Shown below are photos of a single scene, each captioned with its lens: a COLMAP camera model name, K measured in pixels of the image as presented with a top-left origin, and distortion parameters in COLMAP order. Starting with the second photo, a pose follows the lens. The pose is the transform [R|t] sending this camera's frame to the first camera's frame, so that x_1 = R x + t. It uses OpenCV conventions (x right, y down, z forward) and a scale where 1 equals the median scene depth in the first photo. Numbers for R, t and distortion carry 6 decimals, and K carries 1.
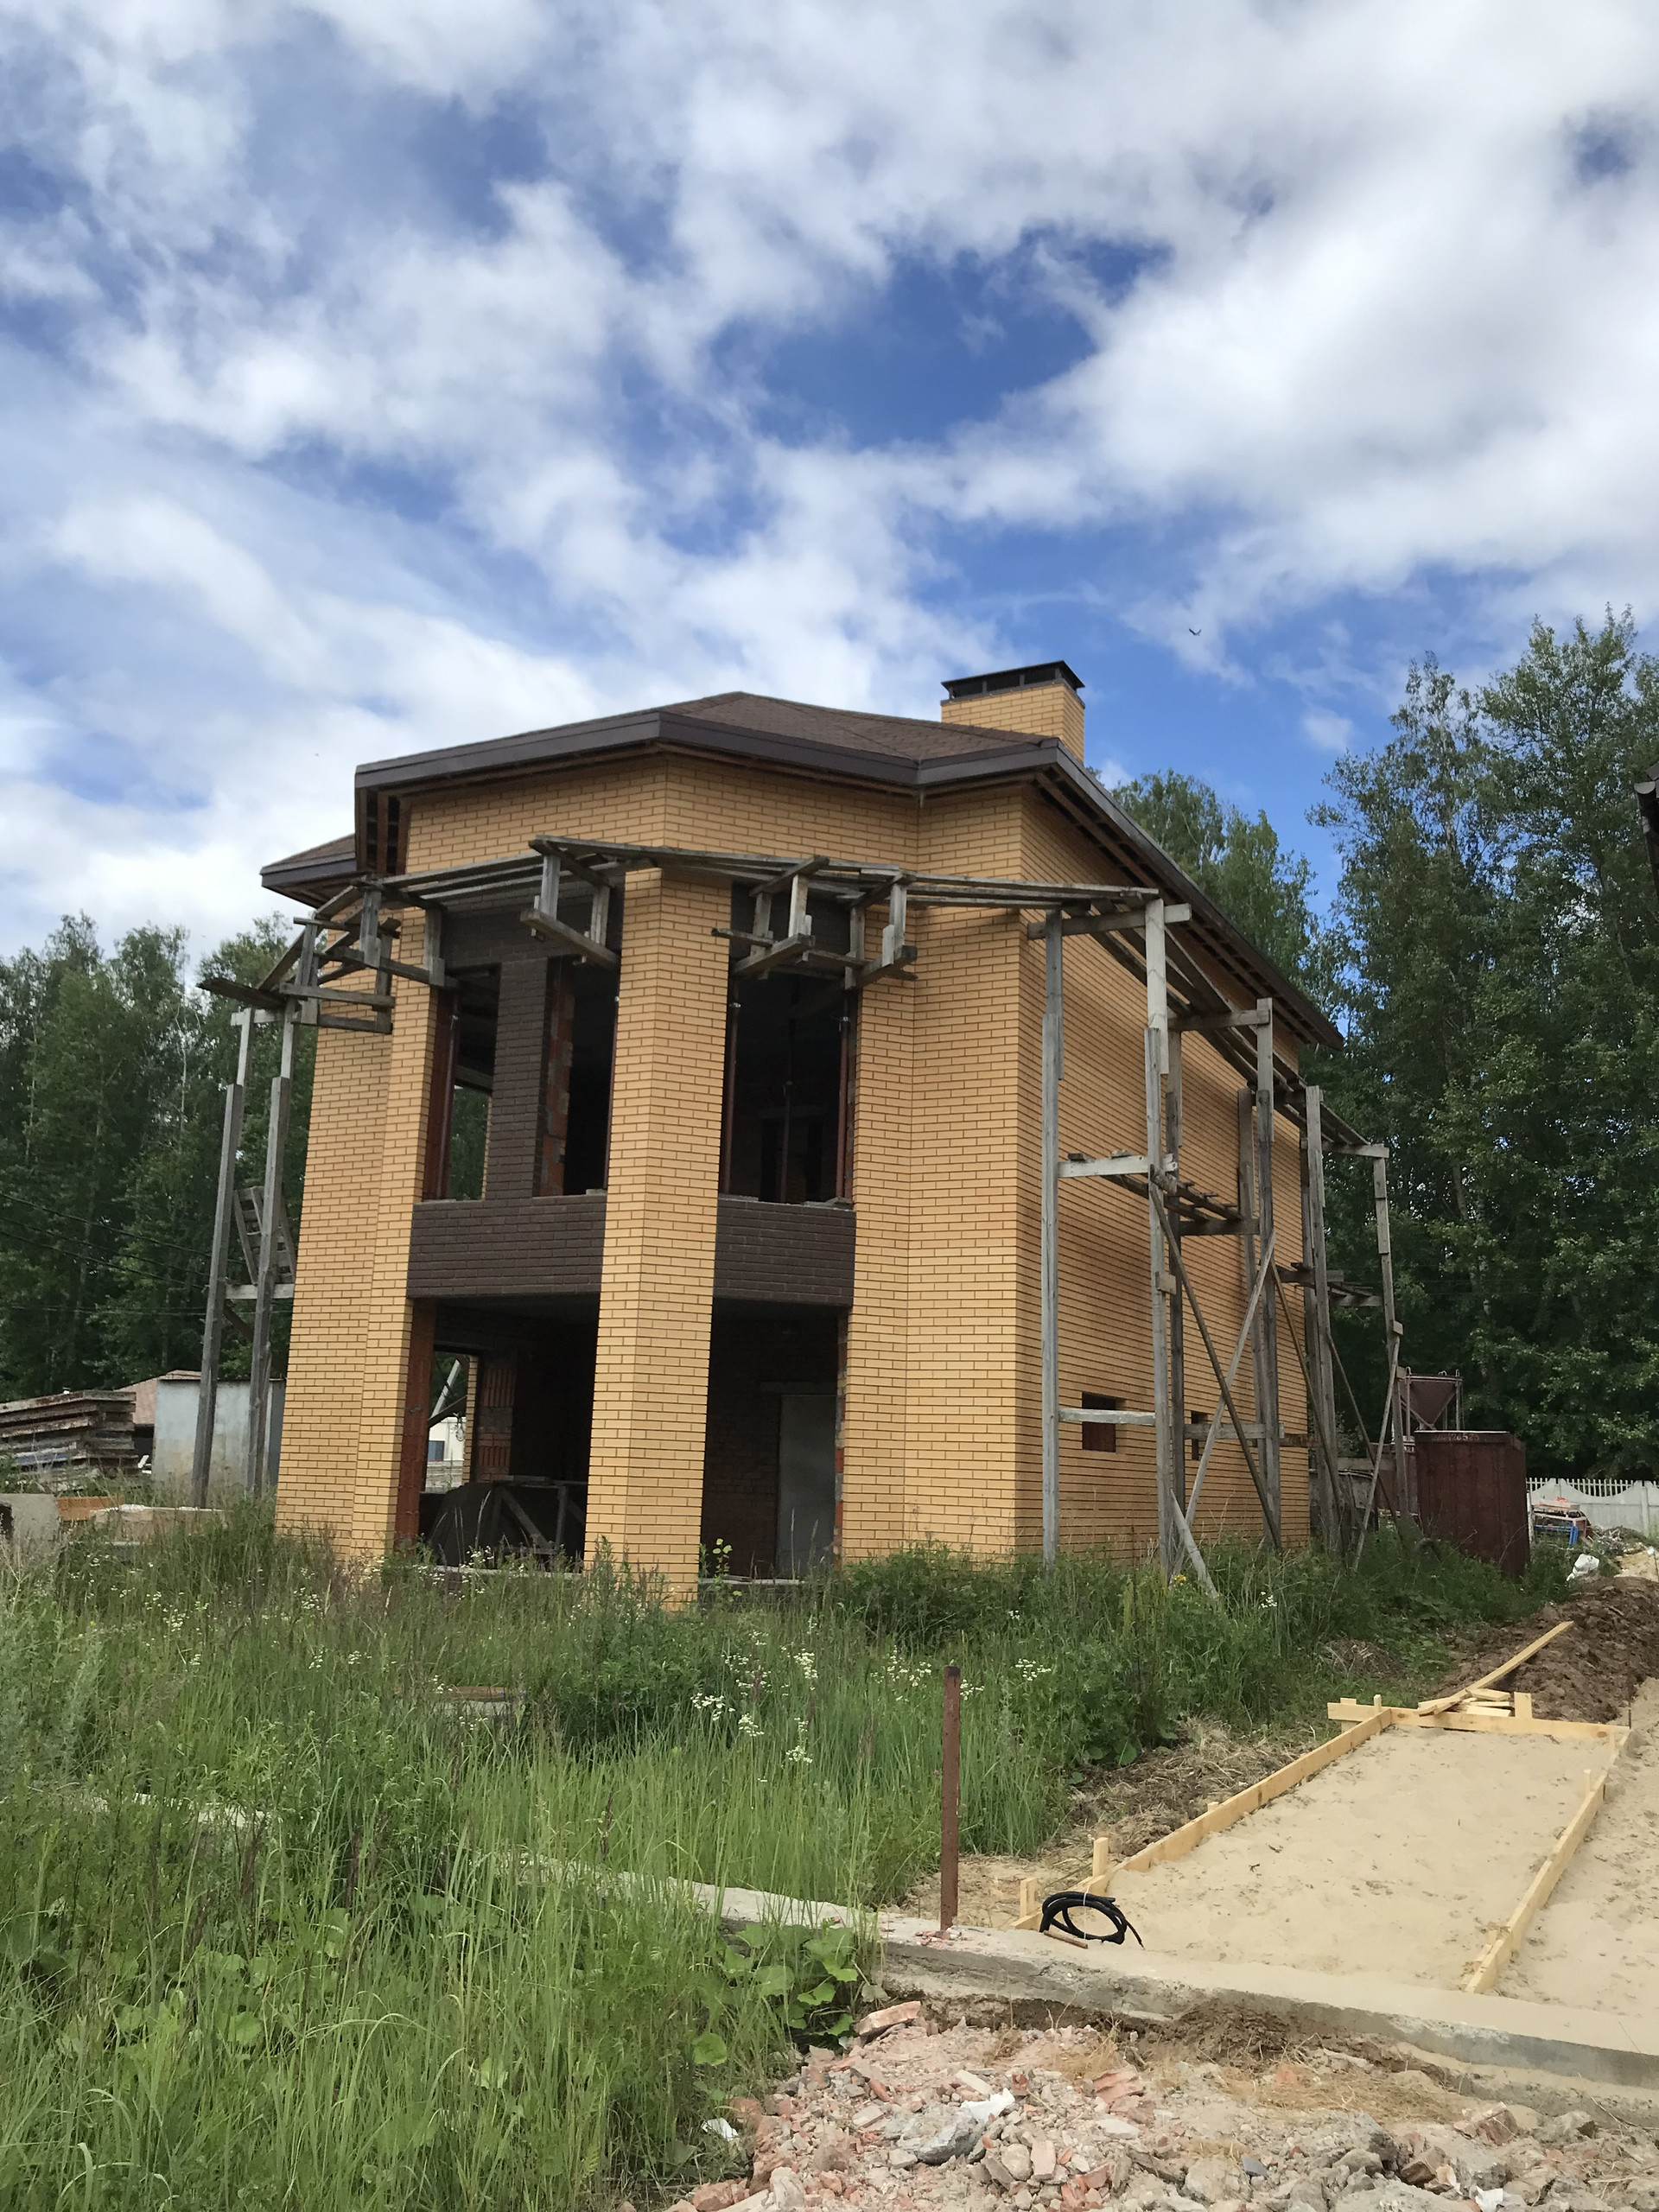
lens RADIAL K [[1855.7, 0, 829.5], [0, 1855.7, 1106.0], [0, 0, 1]] dist [0.075481, 0.003040]
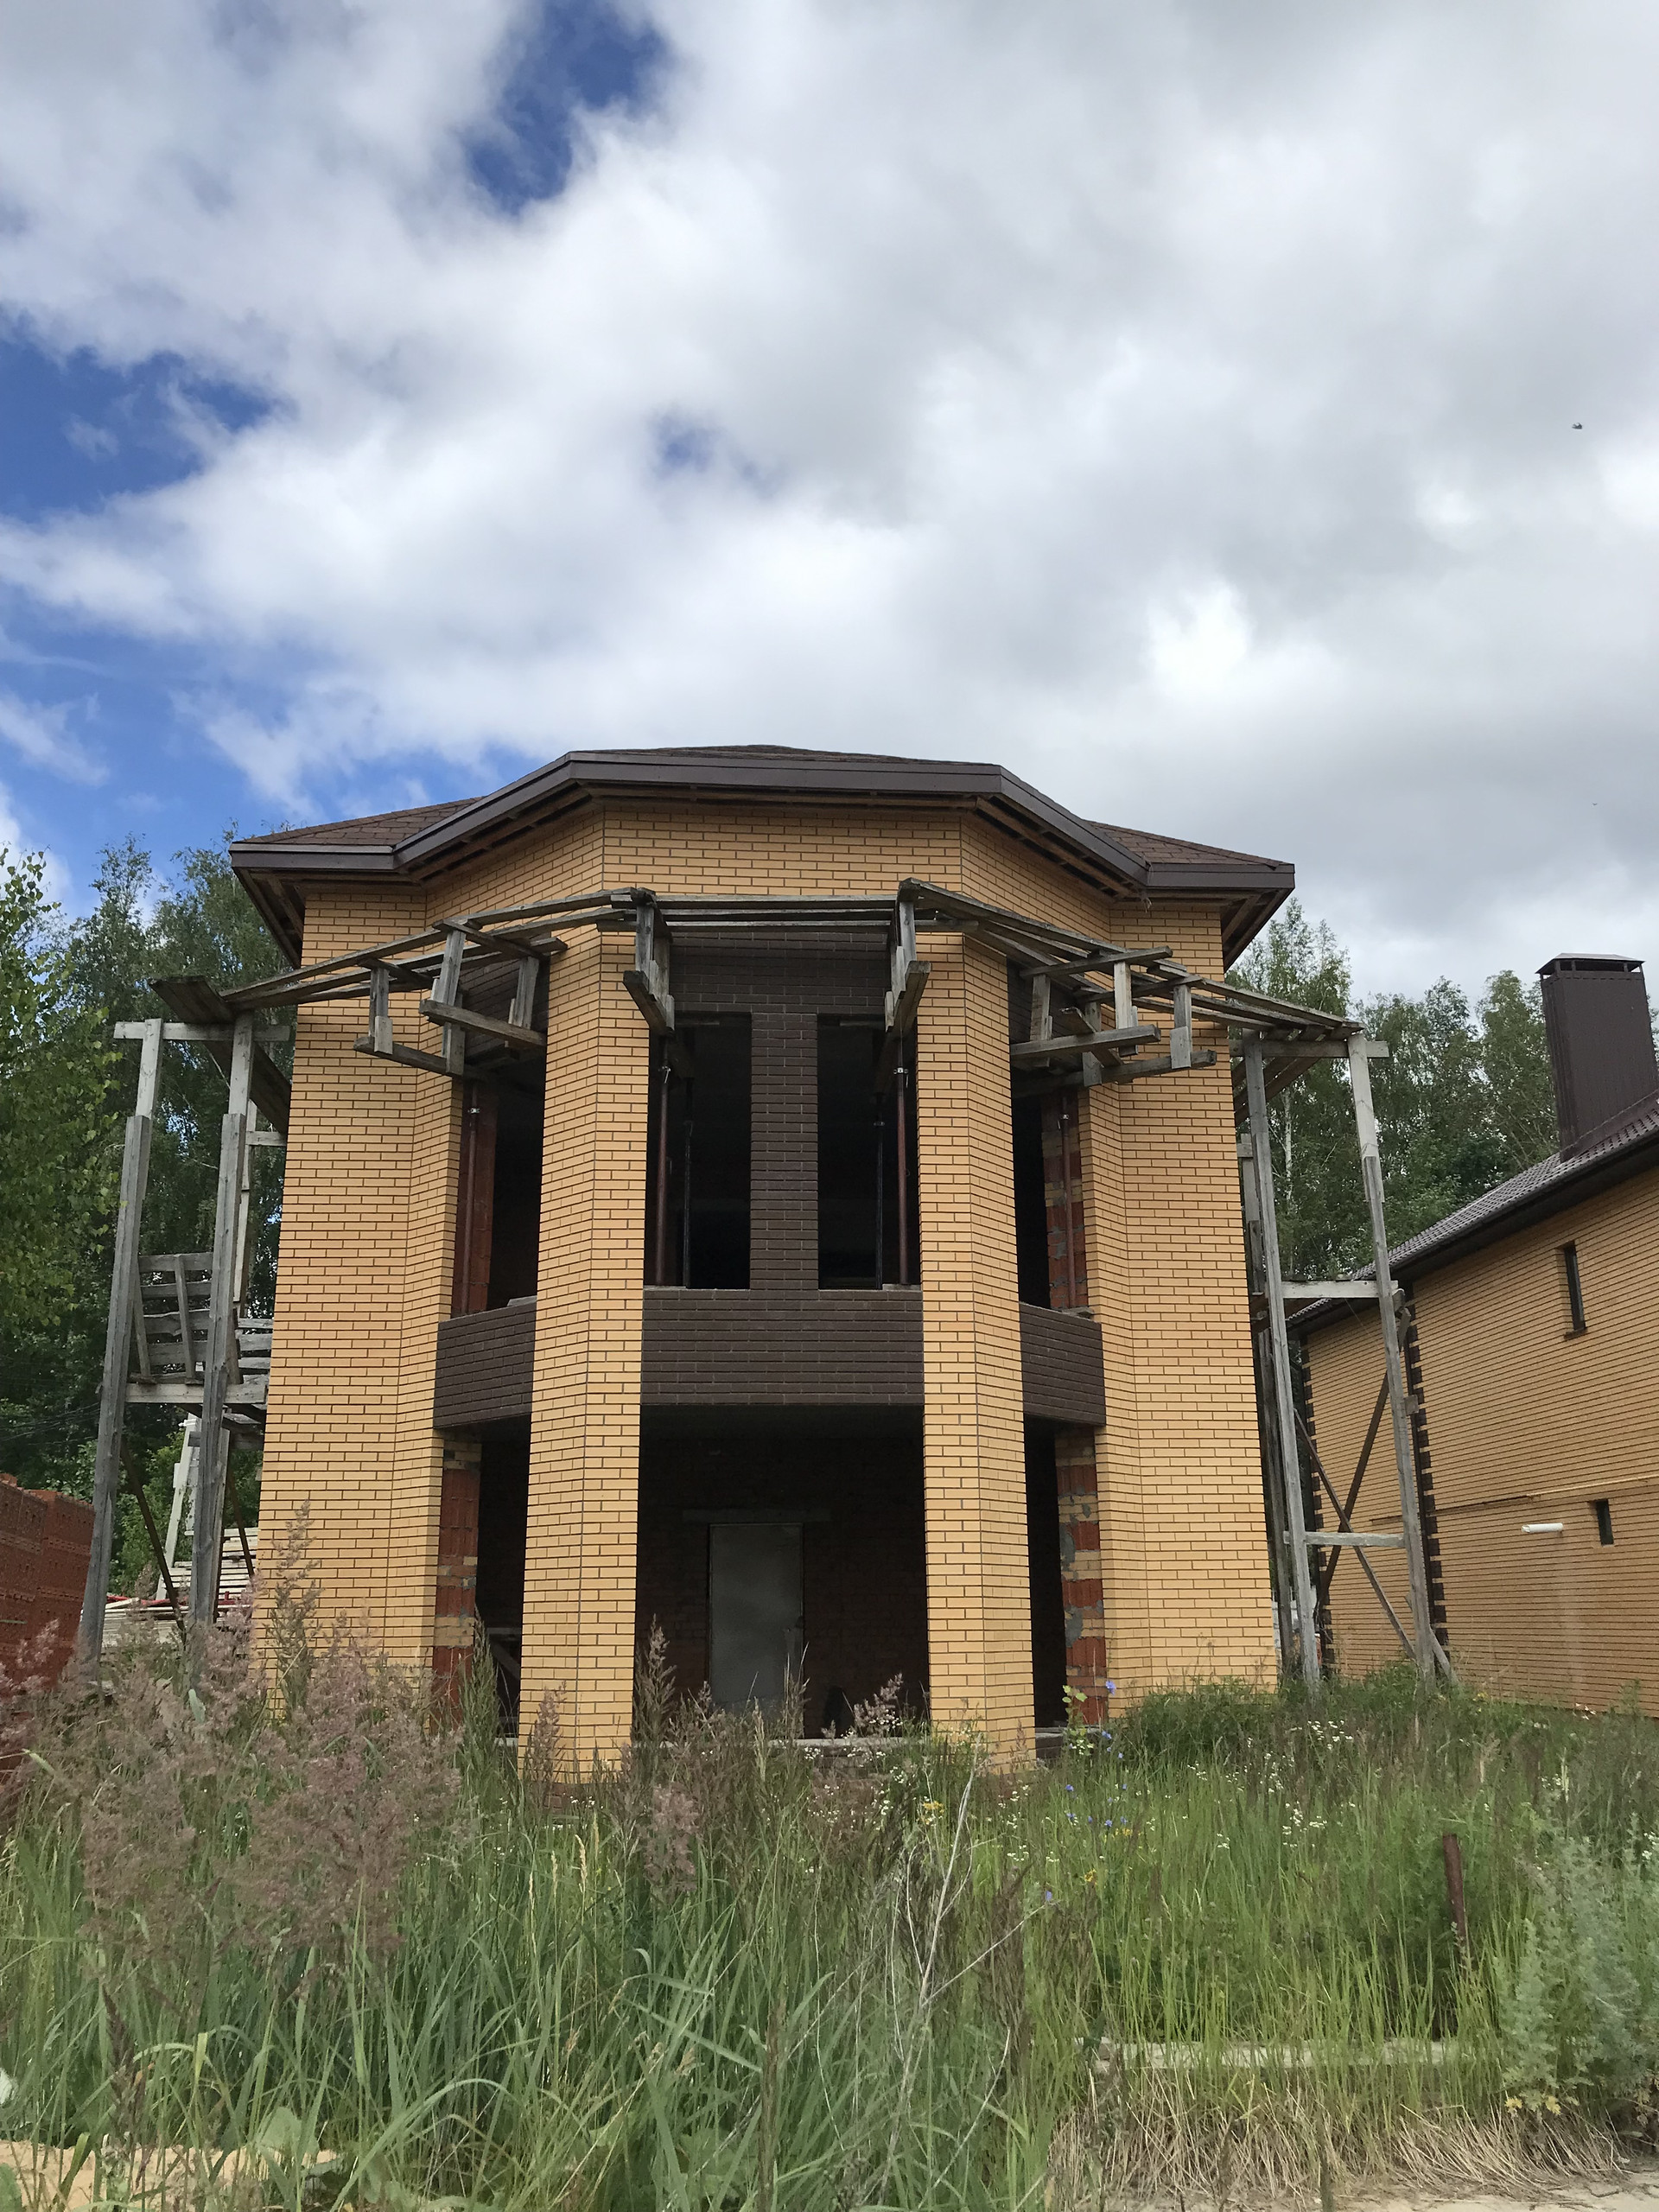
lens RADIAL K [[1765.1, 0, 827.7], [0, 1765.1, 1076.2], [0, 0, 1]] dist [0.000891, 0.003810]
pose [[0.864829, 0.114628, 0.488805, -0.560338], [-0.074696, 0.992129, -0.100503, 0.032987], [-0.496478, 0.050406, 0.866584, 0.287776]]
